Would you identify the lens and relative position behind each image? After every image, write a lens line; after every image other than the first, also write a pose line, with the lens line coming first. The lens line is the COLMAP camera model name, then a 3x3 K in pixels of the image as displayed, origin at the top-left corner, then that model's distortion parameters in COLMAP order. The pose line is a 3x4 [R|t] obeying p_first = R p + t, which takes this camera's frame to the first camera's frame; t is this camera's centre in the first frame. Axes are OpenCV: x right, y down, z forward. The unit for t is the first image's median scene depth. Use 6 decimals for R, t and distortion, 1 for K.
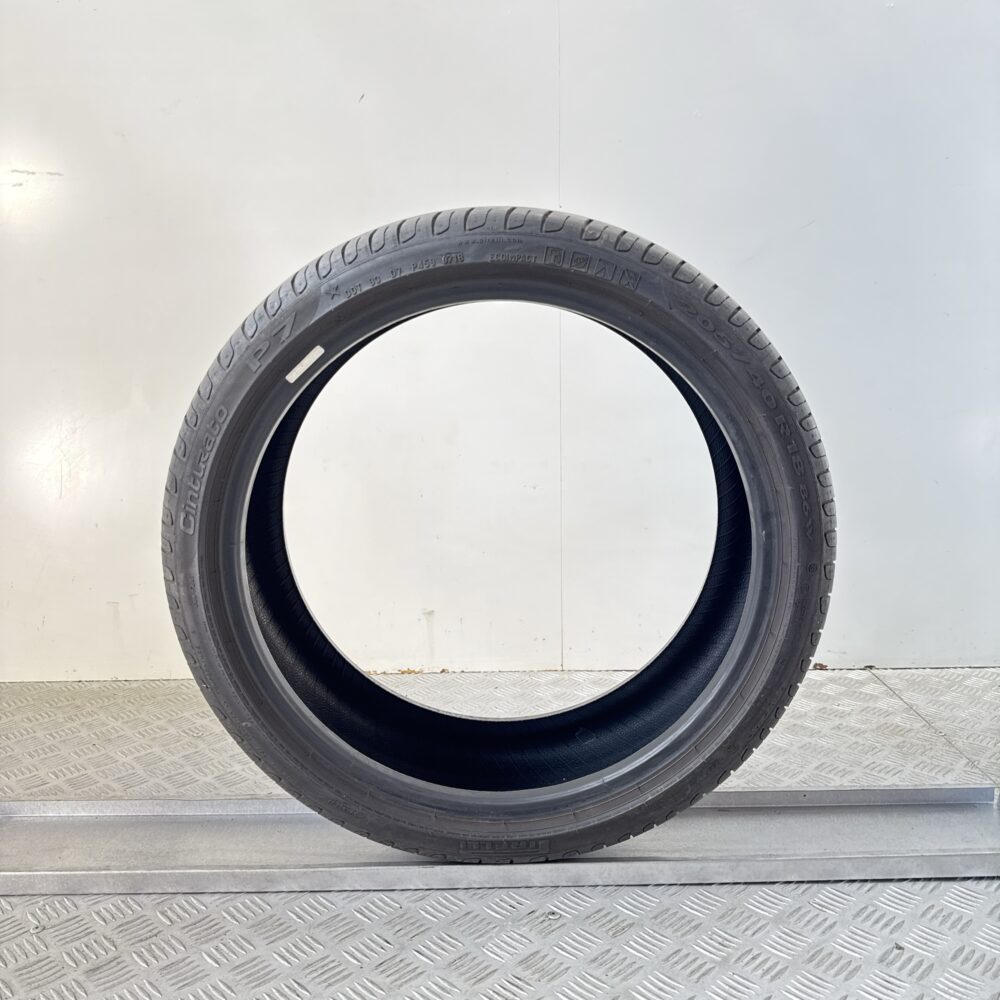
lens RADIAL K [[922.8, 0, 496.7], [0, 922.8, 501.0], [0, 0, 1]] dist [-0.006262, 0.000000]
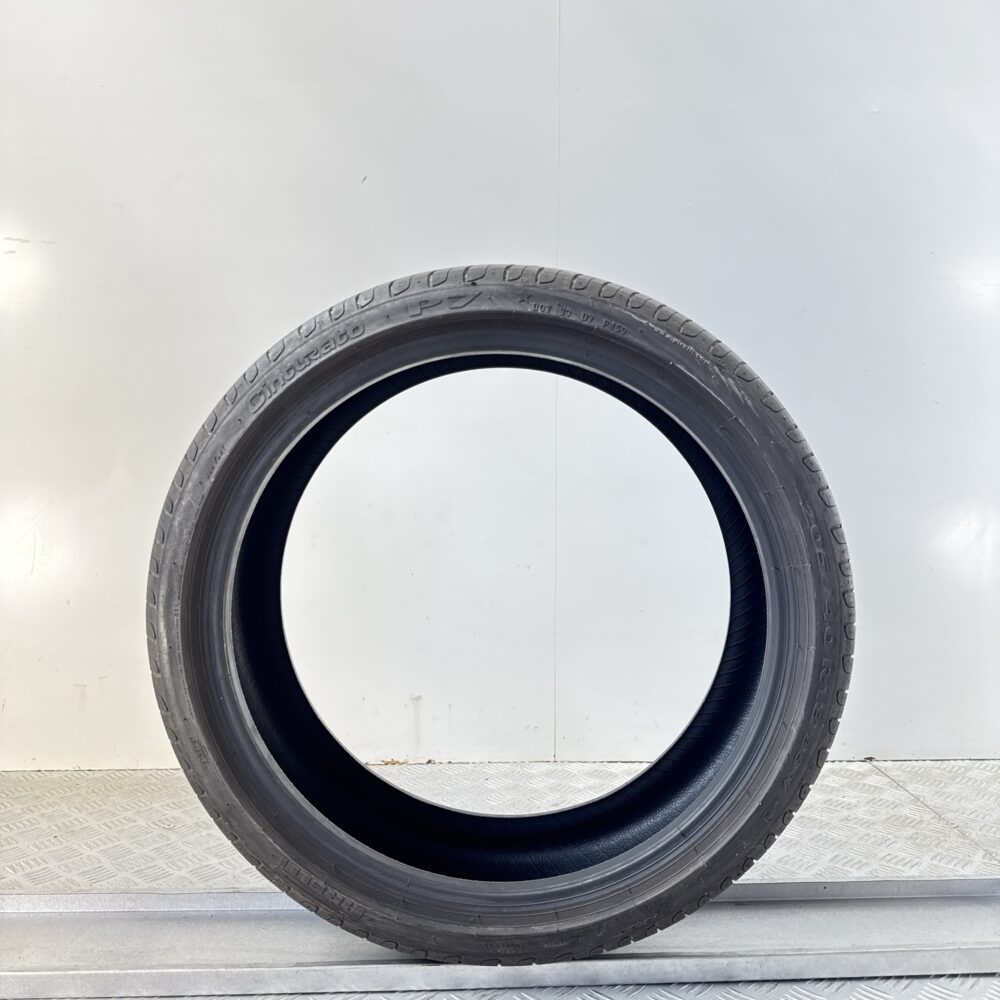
lens RADIAL K [[922.8, 0, 498.3], [0, 922.8, 507.1], [0, 0, 1]] dist [-0.006262, 0.000000]
pose [[0.998770, 0.017021, 0.046567, -0.060217], [-0.011795, 0.993832, -0.110265, 0.046080], [-0.048157, 0.109580, 0.992811, 0.039905]]
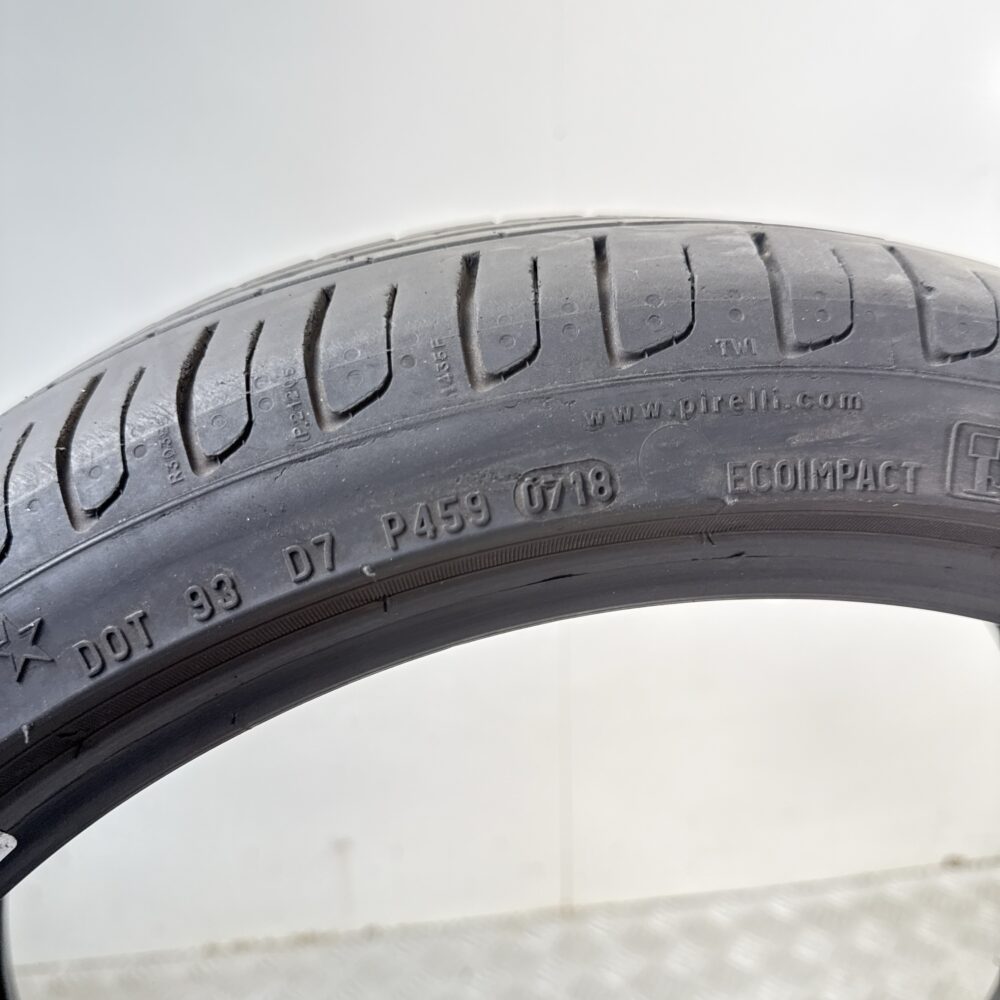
lens RADIAL K [[922.8, 0, 501.5], [0, 922.8, 494.3], [0, 0, 1]] dist [-0.006262, 0.000000]
pose [[0.988285, -0.047788, 0.144948, -0.079395], [0.041752, 0.998141, 0.044402, -0.224636], [-0.146801, -0.037830, 0.988442, 0.643306]]
